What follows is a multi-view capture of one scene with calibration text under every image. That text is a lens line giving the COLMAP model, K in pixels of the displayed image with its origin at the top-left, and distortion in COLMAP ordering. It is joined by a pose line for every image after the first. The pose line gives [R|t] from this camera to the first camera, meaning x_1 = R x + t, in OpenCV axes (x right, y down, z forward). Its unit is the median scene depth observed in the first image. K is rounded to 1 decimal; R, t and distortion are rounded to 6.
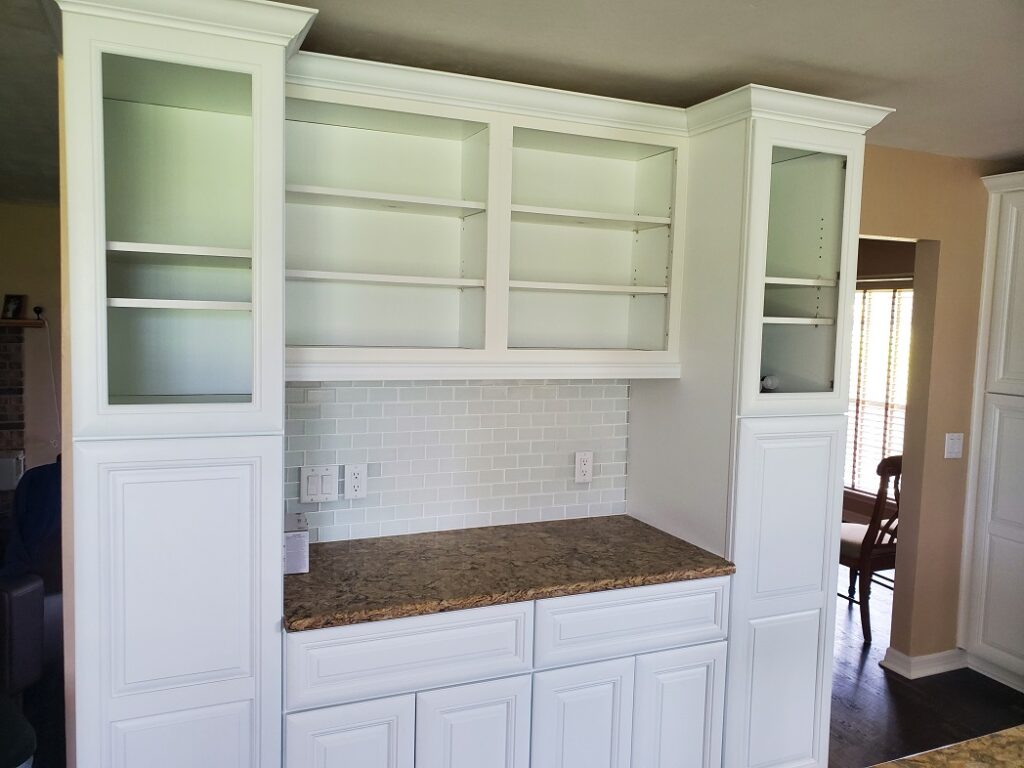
lens RADIAL K [[754.3, 0, 512.0], [0, 754.3, 384.0], [0, 0, 1]] dist [0.055253, 0.001700]
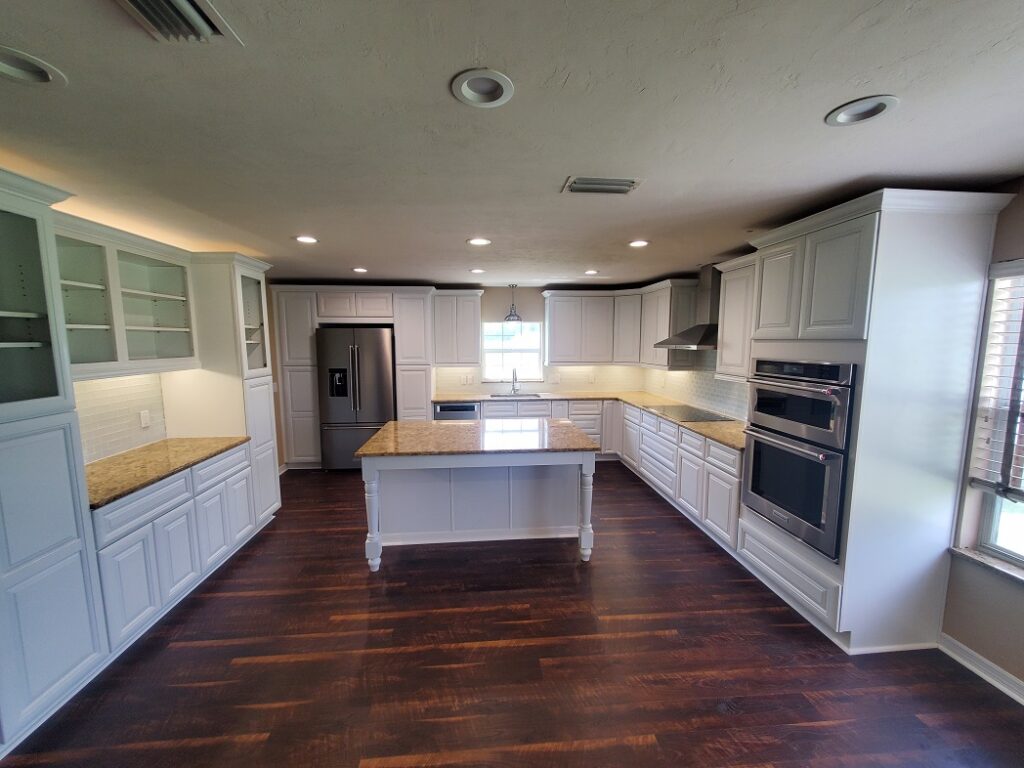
lens RADIAL K [[409.7, 0, 512.0], [0, 409.7, 384.0], [0, 0, 1]] dist [-0.000550, -0.000056]
pose [[0.304616, -0.138532, 0.942347, -0.723213], [0.108573, 0.987968, 0.110142, 0.005011], [-0.946267, 0.068762, 0.315991, -0.296218]]
